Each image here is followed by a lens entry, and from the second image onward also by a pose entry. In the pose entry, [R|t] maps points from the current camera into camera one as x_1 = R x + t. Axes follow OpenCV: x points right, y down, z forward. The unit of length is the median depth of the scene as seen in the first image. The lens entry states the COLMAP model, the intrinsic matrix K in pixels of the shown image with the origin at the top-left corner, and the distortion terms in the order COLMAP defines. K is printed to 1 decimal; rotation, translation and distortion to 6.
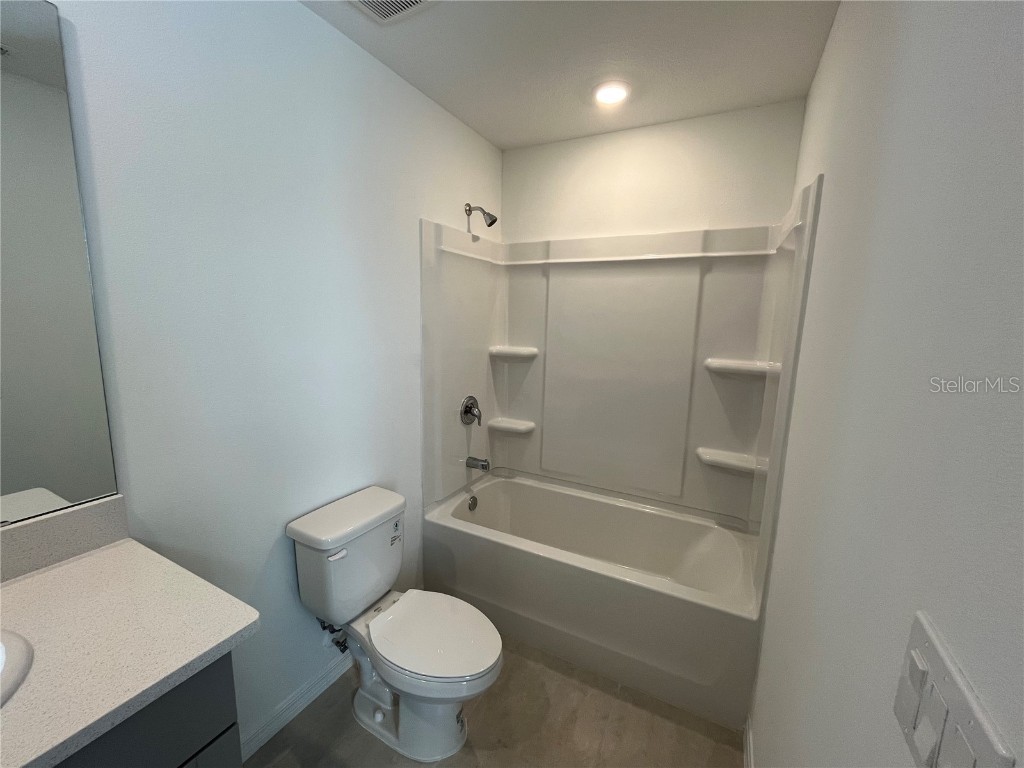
lens RADIAL K [[412.5, 0, 506.6], [0, 412.5, 378.9], [0, 0, 1]] dist [-0.007962, 0.000023]
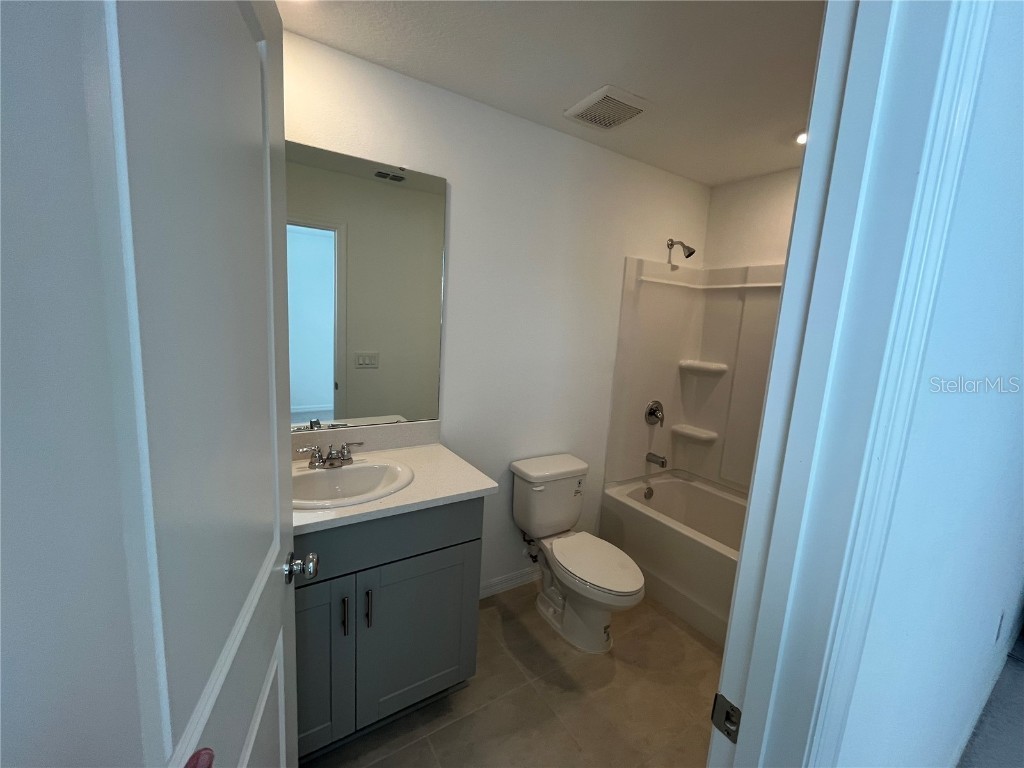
lens RADIAL K [[412.5, 0, 496.7], [0, 412.5, 387.7], [0, 0, 1]] dist [-0.007962, 0.000023]
pose [[0.855340, 0.107272, -0.506838, 0.122883], [-0.109547, 0.993656, 0.025436, 0.026248], [0.506352, 0.033766, 0.861666, -0.261904]]
